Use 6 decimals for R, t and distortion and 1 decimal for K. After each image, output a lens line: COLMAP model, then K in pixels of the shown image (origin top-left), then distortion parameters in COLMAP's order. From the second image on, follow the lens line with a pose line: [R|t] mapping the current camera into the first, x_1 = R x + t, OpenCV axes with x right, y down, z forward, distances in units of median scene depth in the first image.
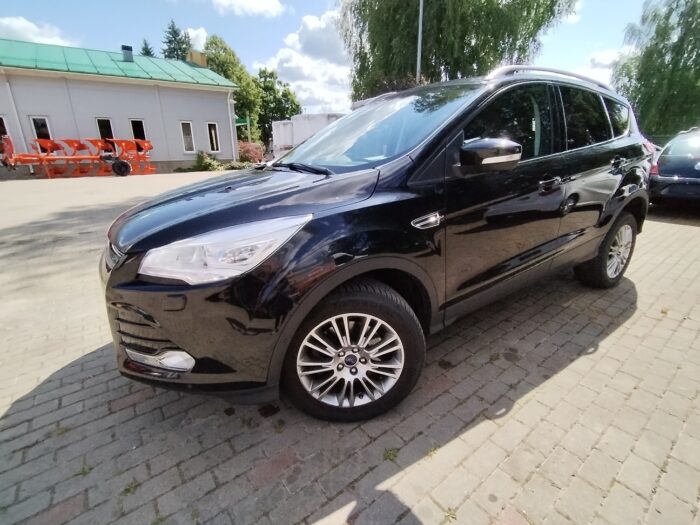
lens RADIAL K [[331.4, 0, 346.8], [0, 331.4, 261.8], [0, 0, 1]] dist [-0.002848, 0.000618]
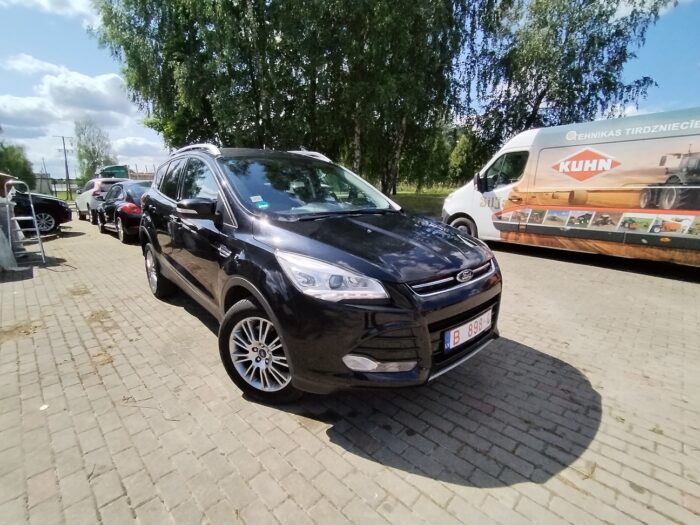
lens RADIAL K [[340.2, 0, 338.2], [0, 340.2, 261.3], [0, 0, 1]] dist [-0.013701, 0.000204]
pose [[-0.122816, -0.194611, 0.973161, -1.533654], [0.329164, 0.917090, 0.224940, -0.455712], [-0.936252, 0.347956, -0.048574, 1.233178]]
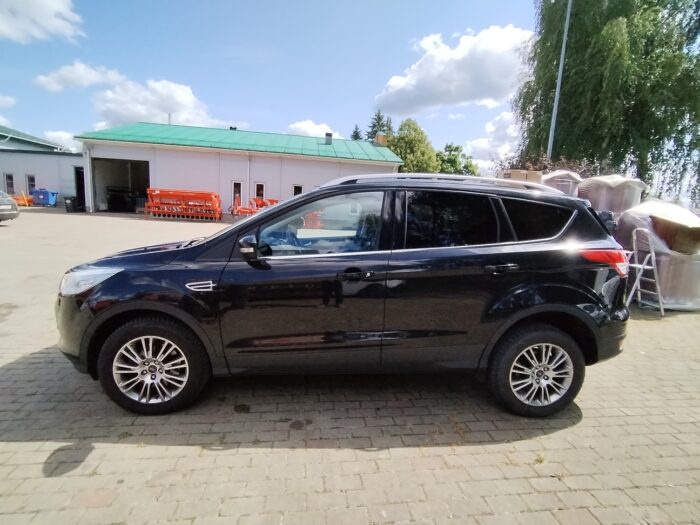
lens RADIAL K [[331.4, 0, 353.4], [0, 331.4, 275.4], [0, 0, 1]] dist [-0.003816, -0.000455]
pose [[0.865158, 0.154501, -0.477107, 1.187966], [-0.221668, 0.971192, -0.087461, -0.151735], [0.449850, 0.181427, 0.874482, 0.033976]]
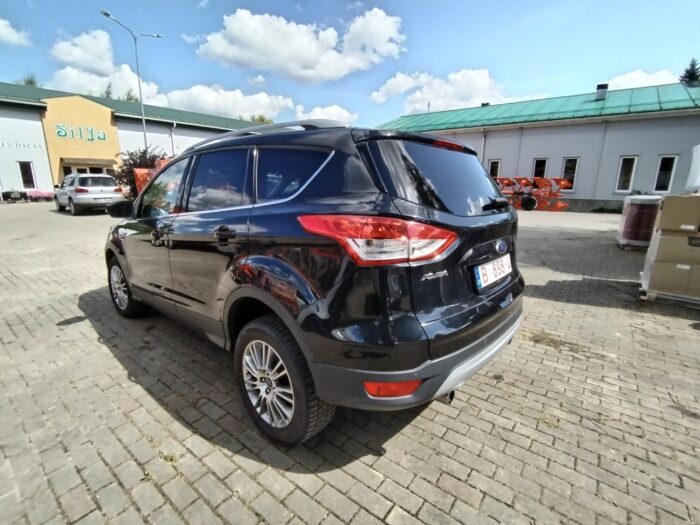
lens RADIAL K [[342.3, 0, 354.0], [0, 342.3, 263.9], [0, 0, 1]] dist [-0.003022, 0.000634]
pose [[0.255067, 0.235279, -0.937862, 2.169481], [-0.321782, 0.935313, 0.147125, -0.597021], [0.911810, 0.264260, 0.314276, 1.361737]]
